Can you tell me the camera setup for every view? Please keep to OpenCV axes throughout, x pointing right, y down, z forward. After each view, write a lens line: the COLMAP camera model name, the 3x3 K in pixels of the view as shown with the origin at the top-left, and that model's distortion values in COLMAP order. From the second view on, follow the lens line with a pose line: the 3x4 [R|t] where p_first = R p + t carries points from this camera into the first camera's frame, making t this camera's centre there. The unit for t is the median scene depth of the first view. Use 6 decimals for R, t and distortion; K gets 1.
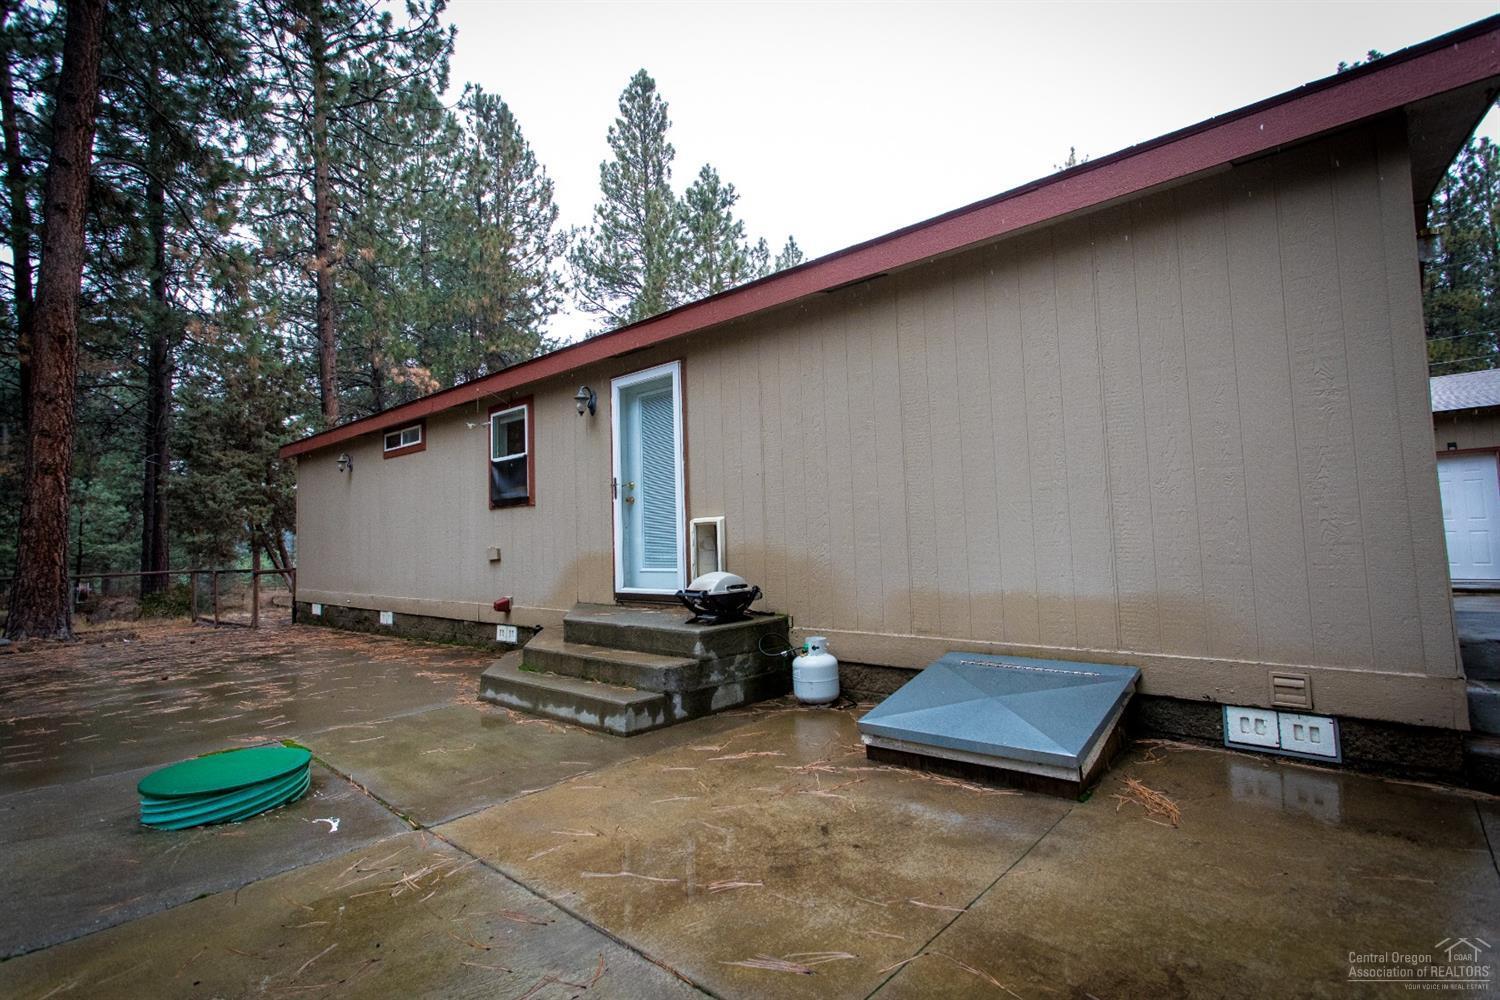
lens RADIAL K [[696.8, 0, 747.1], [0, 696.8, 500.9], [0, 0, 1]] dist [-0.007321, 0.002350]
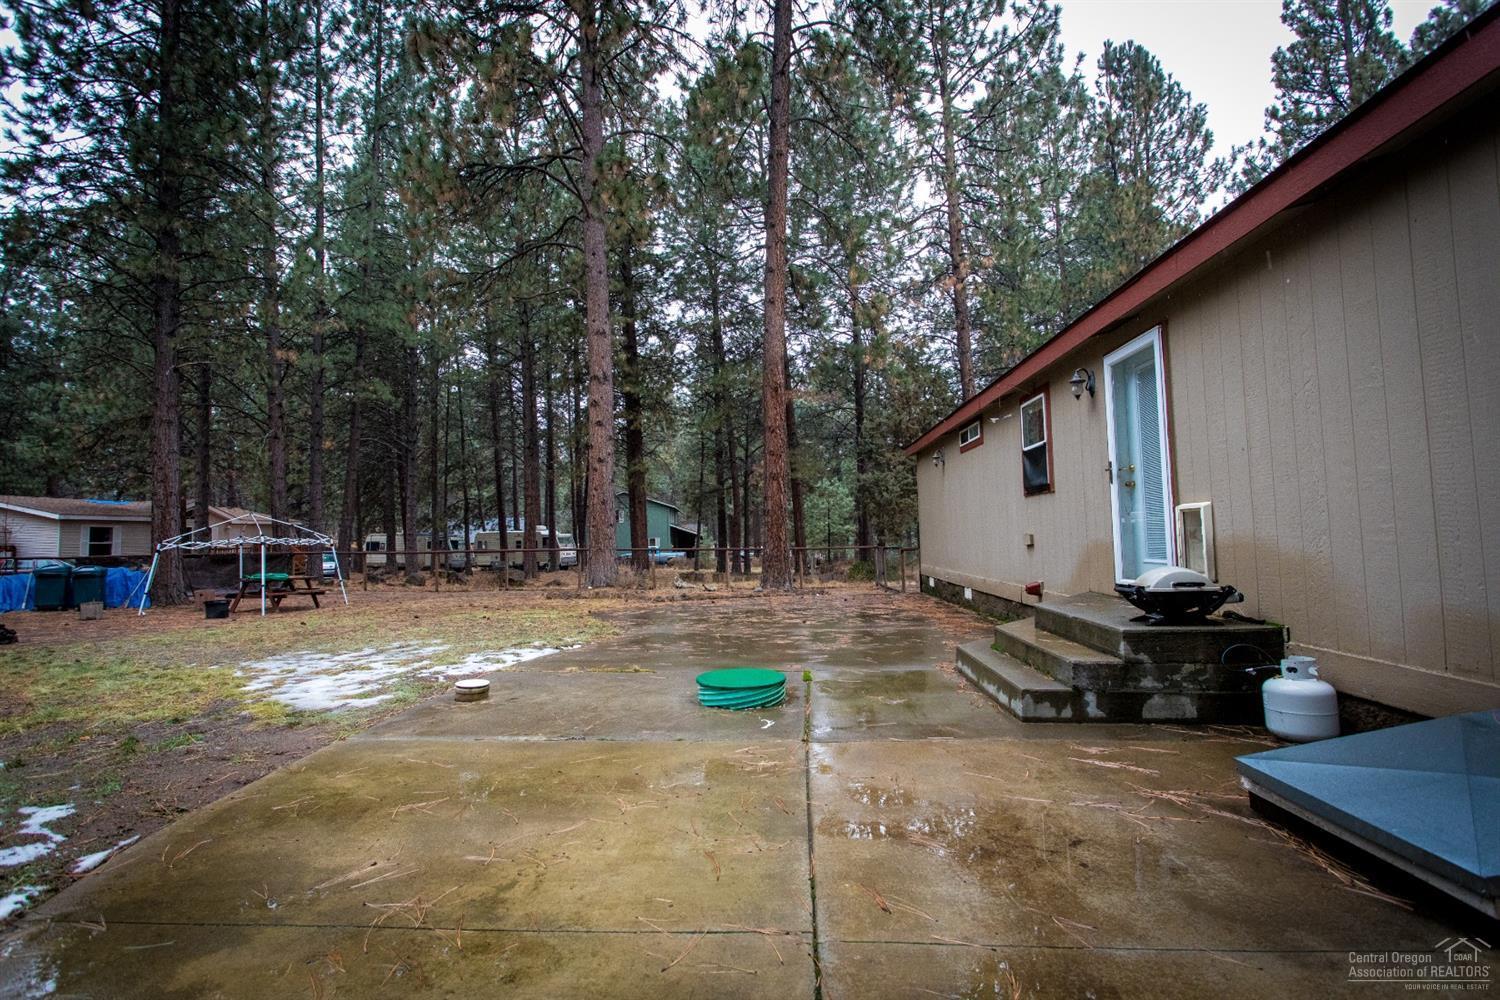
lens RADIAL K [[696.8, 0, 744.6], [0, 696.8, 501.2], [0, 0, 1]] dist [-0.007321, 0.002350]
pose [[0.612875, -0.023980, -0.789816, 0.206814], [0.046176, 0.998918, 0.005502, -0.006181], [0.788829, -0.039843, 0.613320, 0.028149]]
